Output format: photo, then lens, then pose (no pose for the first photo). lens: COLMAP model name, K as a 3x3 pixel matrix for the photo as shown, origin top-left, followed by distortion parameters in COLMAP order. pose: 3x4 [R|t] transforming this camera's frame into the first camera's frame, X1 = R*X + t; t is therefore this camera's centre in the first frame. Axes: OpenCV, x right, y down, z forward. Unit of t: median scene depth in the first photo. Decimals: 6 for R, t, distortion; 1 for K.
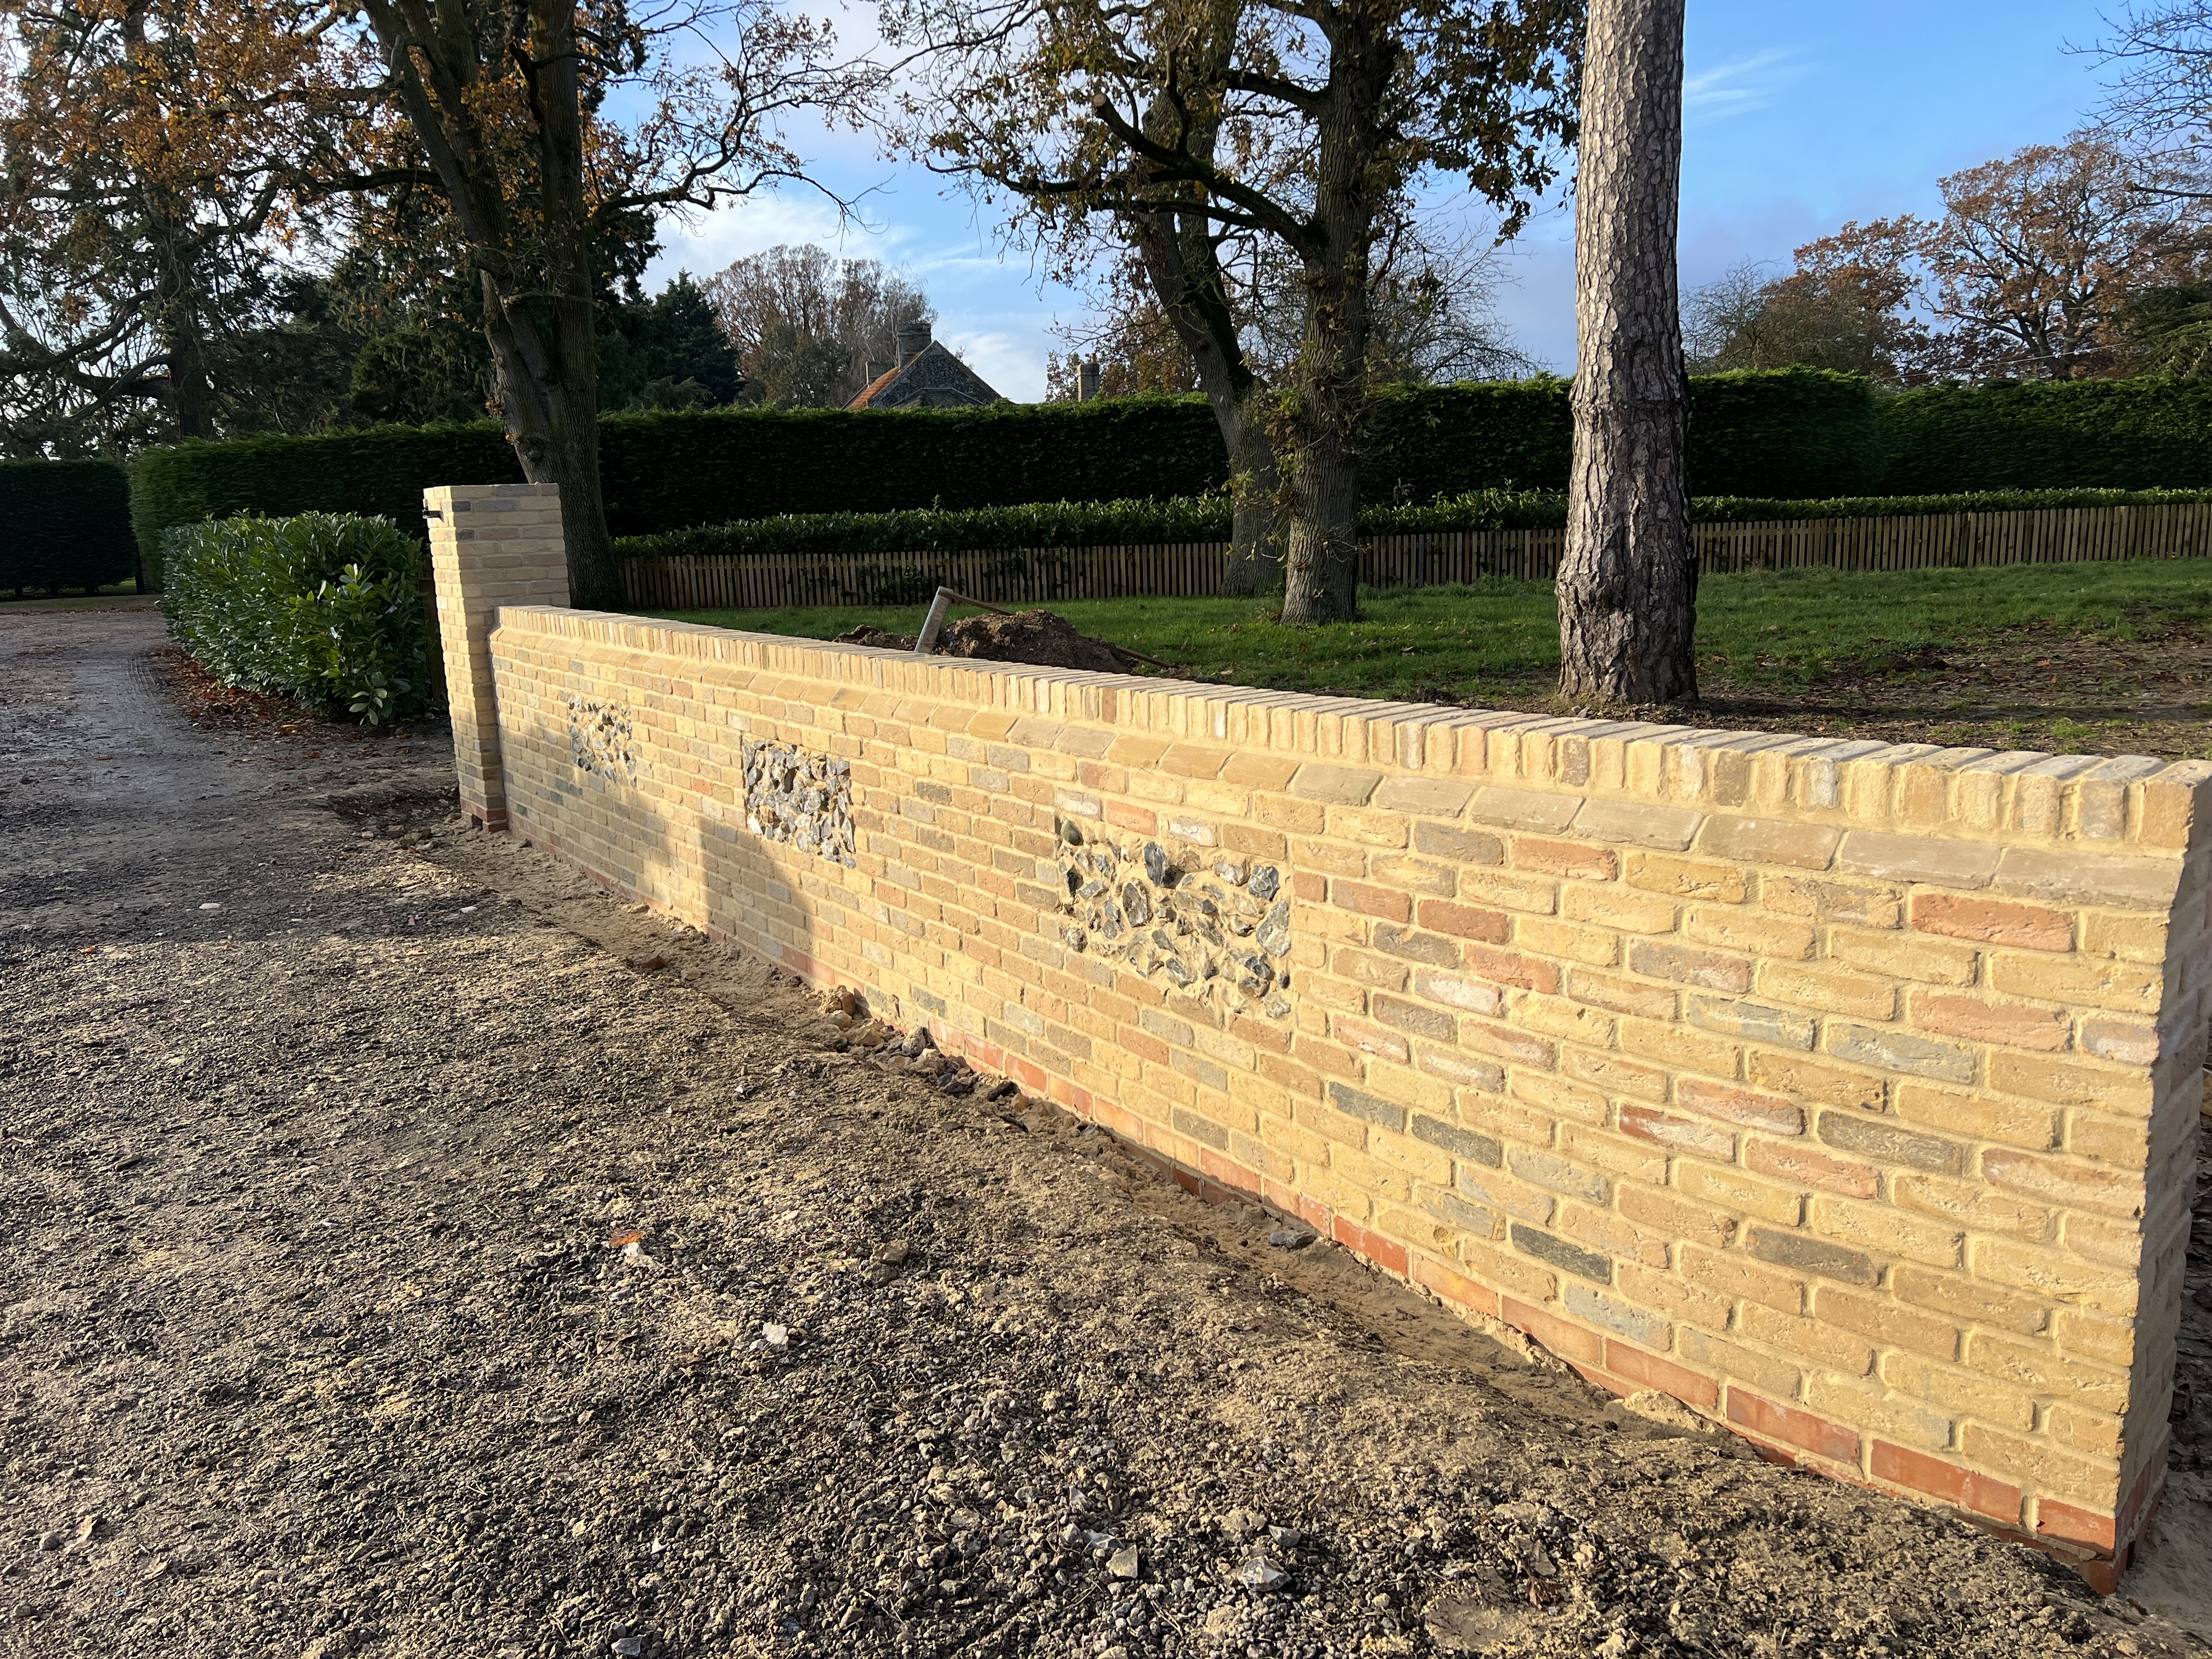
lens RADIAL K [[1642.7, 0, 1106.0], [0, 1642.7, 829.5], [0, 0, 1]] dist [0.114899, -0.127486]
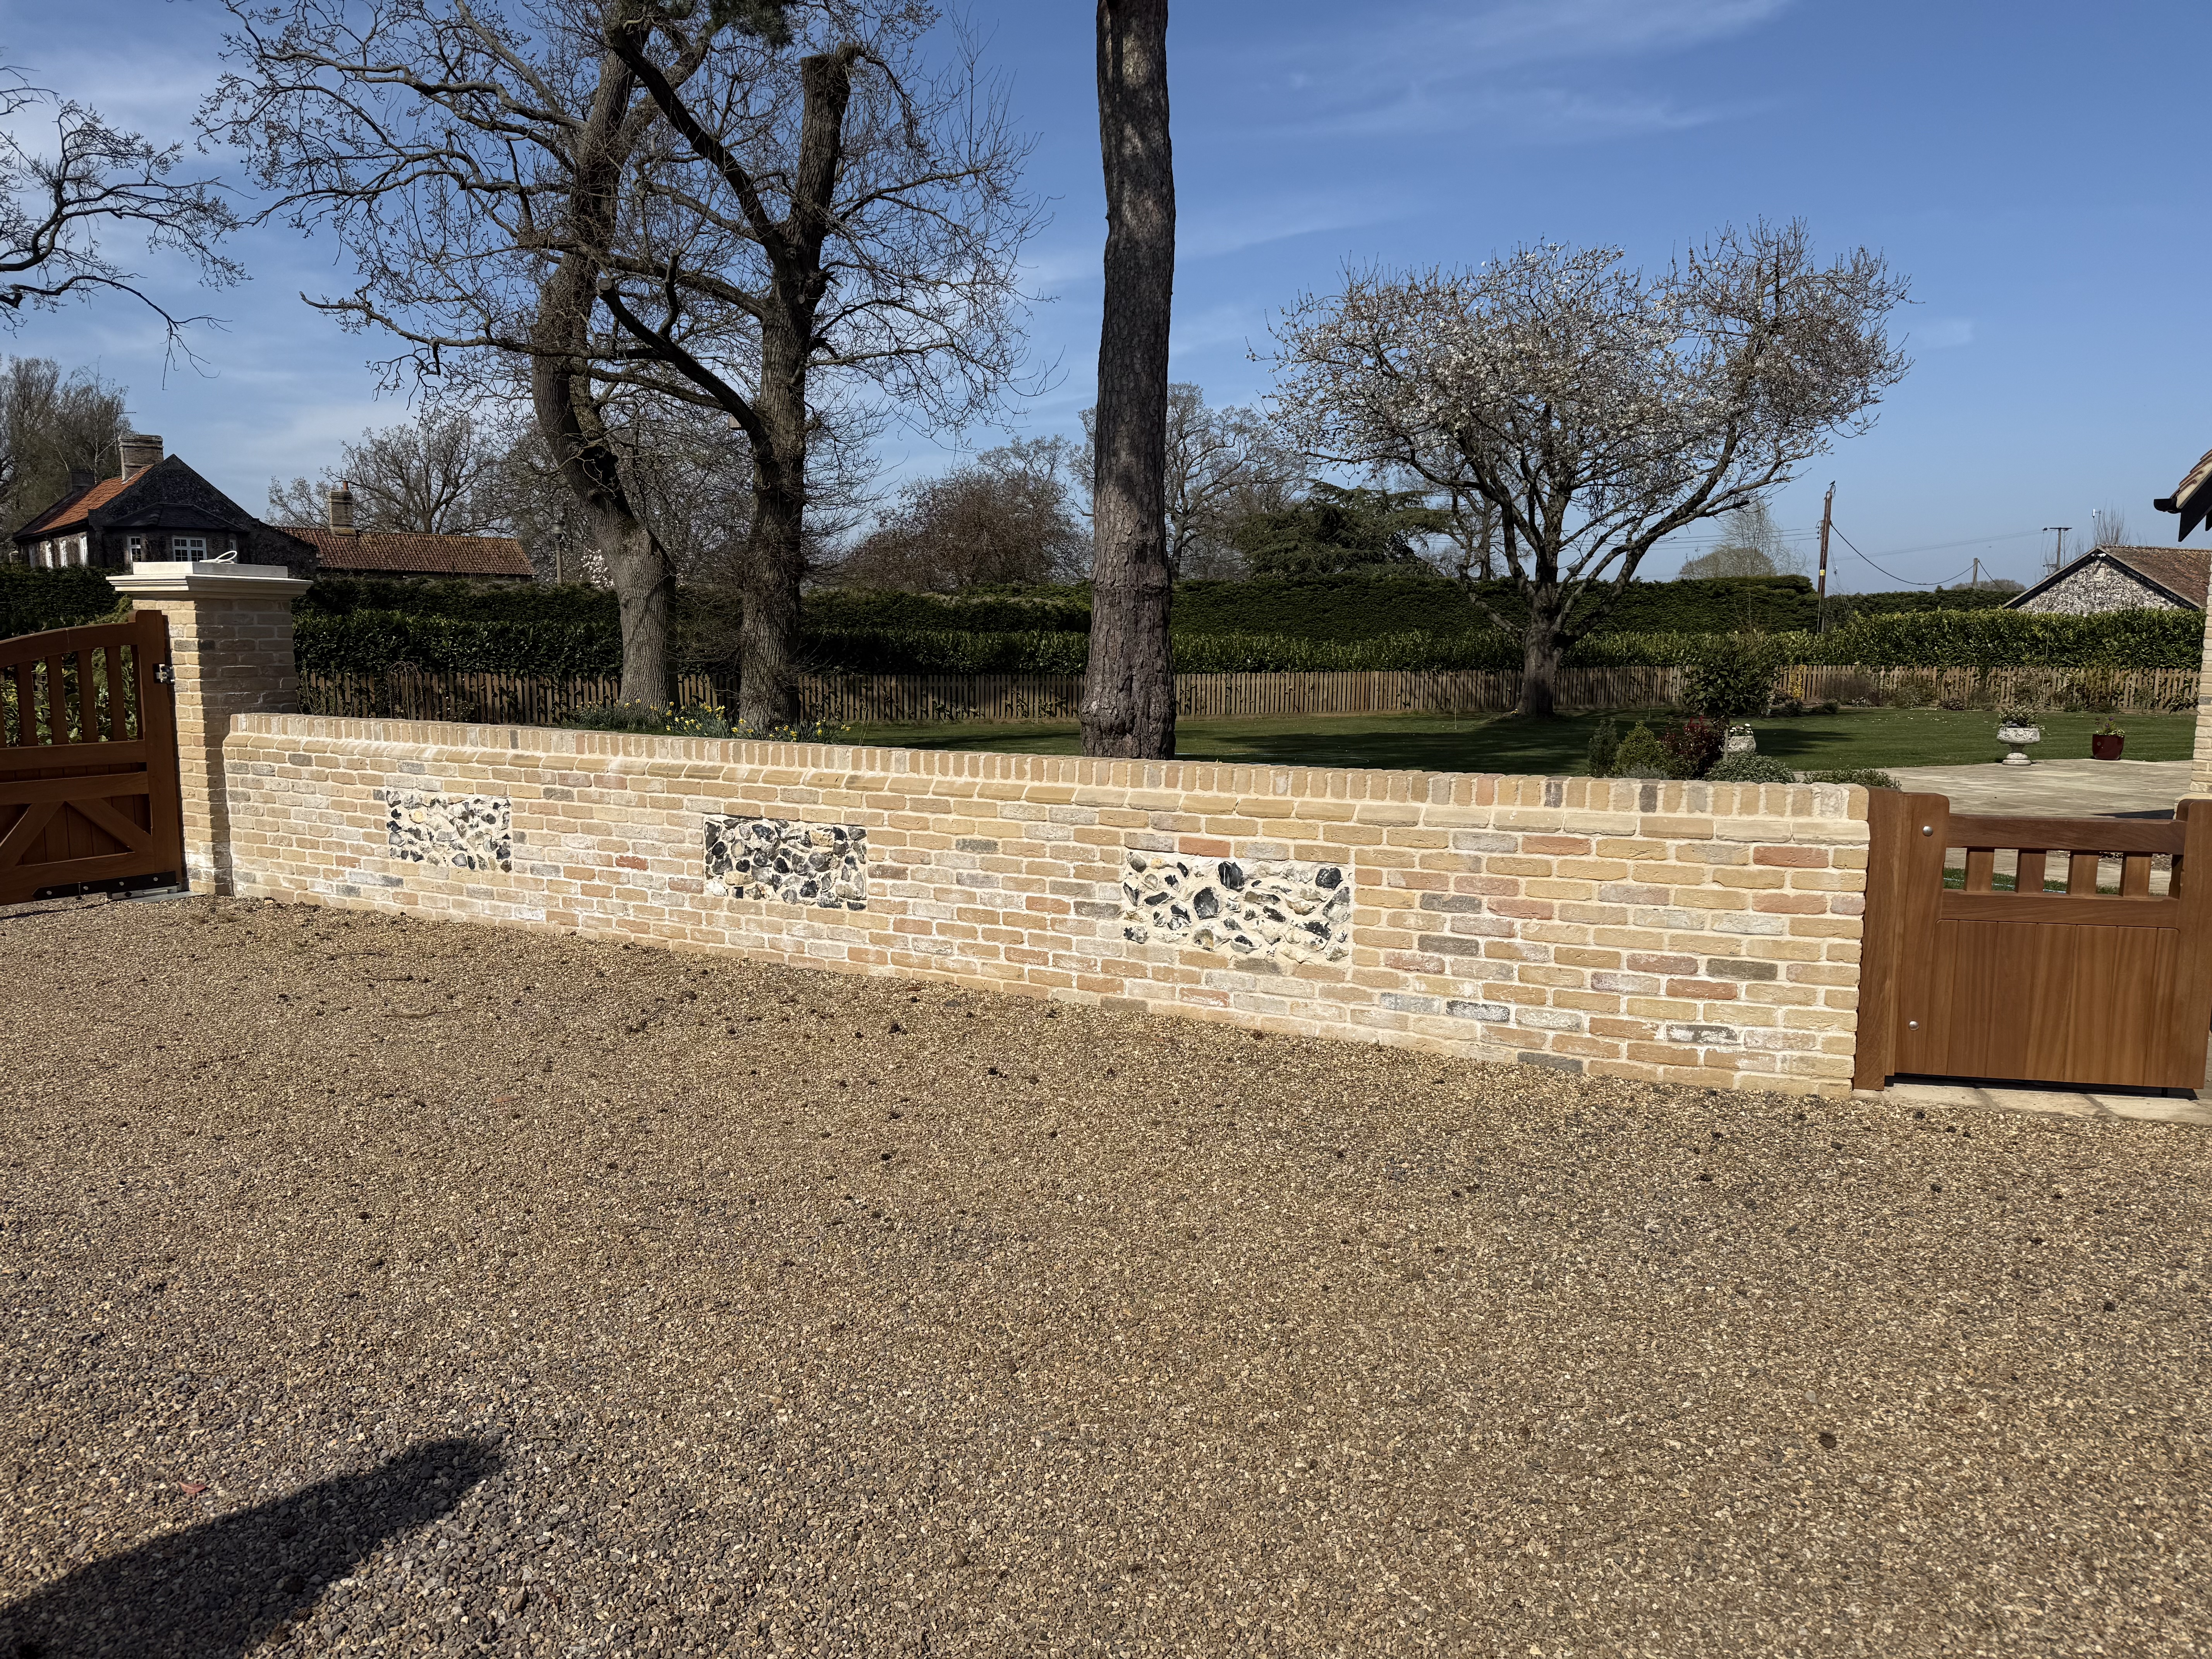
lens RADIAL K [[1598.1, 0, 1106.0], [0, 1598.1, 829.5], [0, 0, 1]] dist [0.004892, -0.001538]
pose [[0.888066, -0.008416, 0.459640, -0.114251], [0.047276, 0.996203, -0.073100, 0.012267], [-0.457279, 0.086648, 0.885092, -0.040561]]
